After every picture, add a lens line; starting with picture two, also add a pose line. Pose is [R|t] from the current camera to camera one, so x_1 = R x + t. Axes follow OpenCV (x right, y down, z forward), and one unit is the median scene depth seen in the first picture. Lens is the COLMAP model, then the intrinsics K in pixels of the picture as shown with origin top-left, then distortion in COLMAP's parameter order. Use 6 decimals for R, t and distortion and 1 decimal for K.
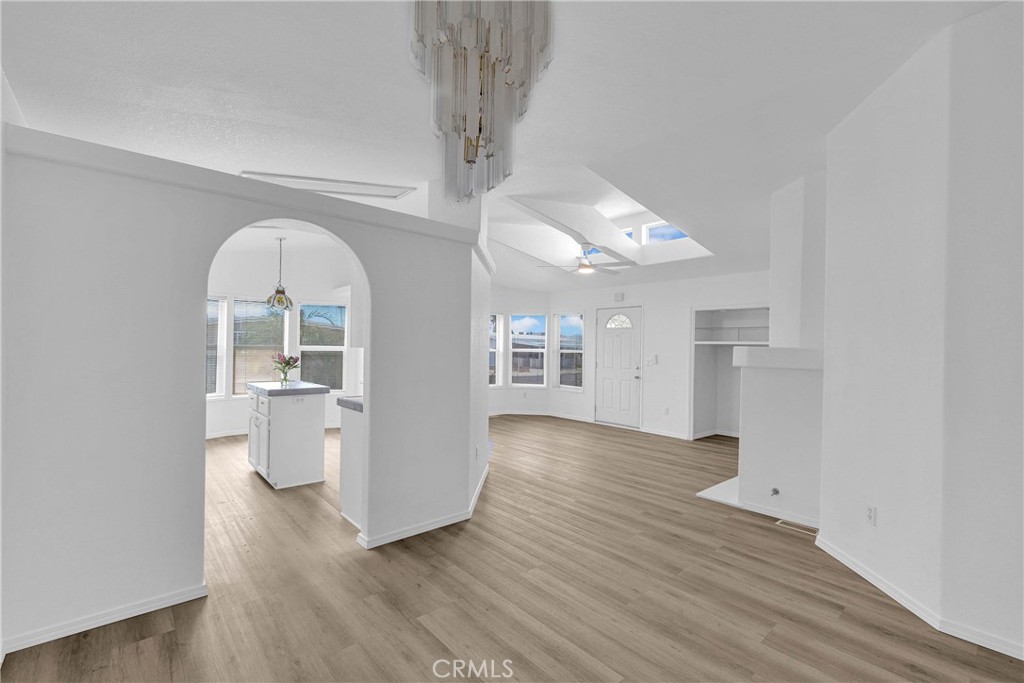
lens RADIAL K [[446.6, 0, 506.3], [0, 446.6, 346.7], [0, 0, 1]] dist [0.001897, 0.000863]
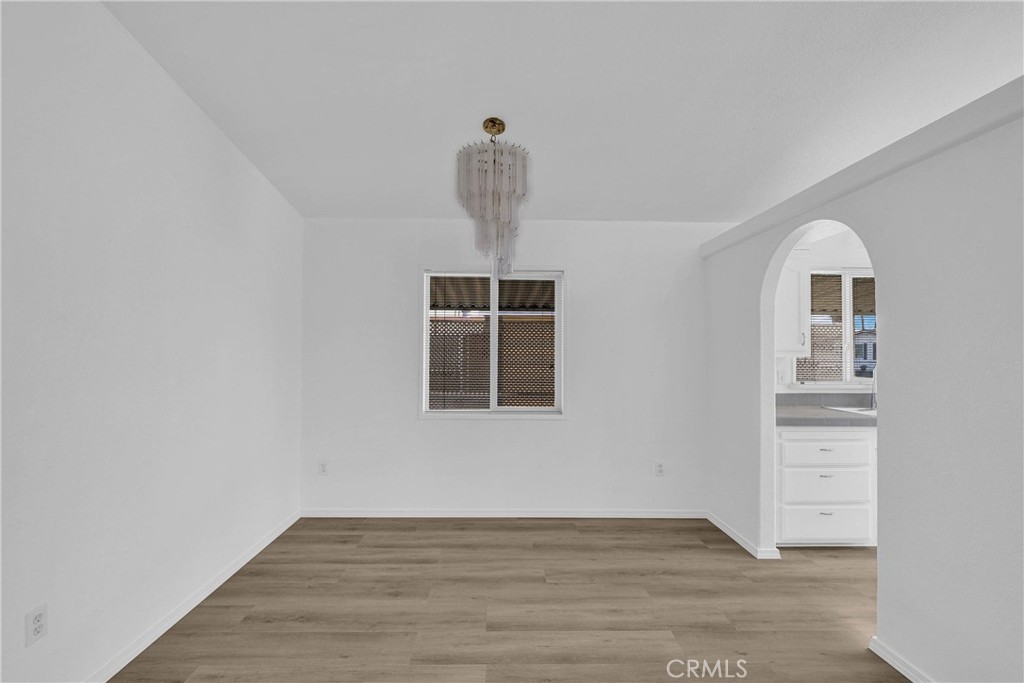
lens RADIAL K [[446.6, 0, 506.3], [0, 446.6, 346.7], [0, 0, 1]] dist [0.001897, 0.000863]
pose [[-0.628494, -0.027776, -0.777318, 0.448179], [-0.015978, 0.999612, -0.022800, 0.006851], [0.777650, -0.001909, -0.628694, 0.744908]]
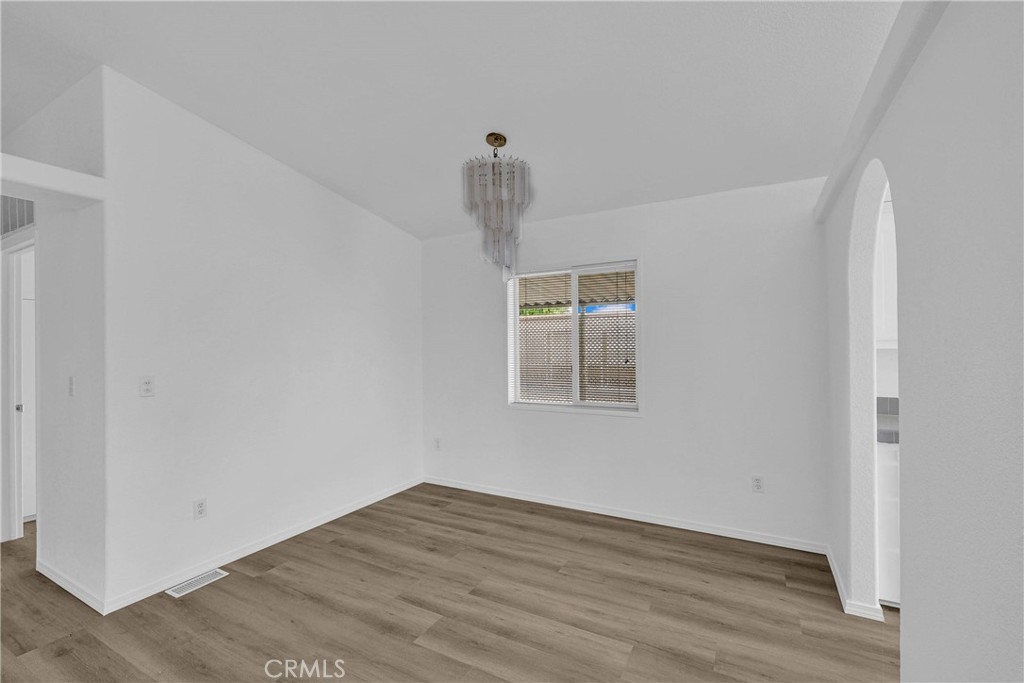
lens RADIAL K [[446.6, 0, 506.3], [0, 446.6, 346.7], [0, 0, 1]] dist [0.001897, 0.000863]
pose [[-0.933826, -0.007150, -0.357657, 0.205482], [-0.004838, 0.999961, -0.007357, 0.004129], [0.357696, -0.005140, -0.933824, 0.980038]]
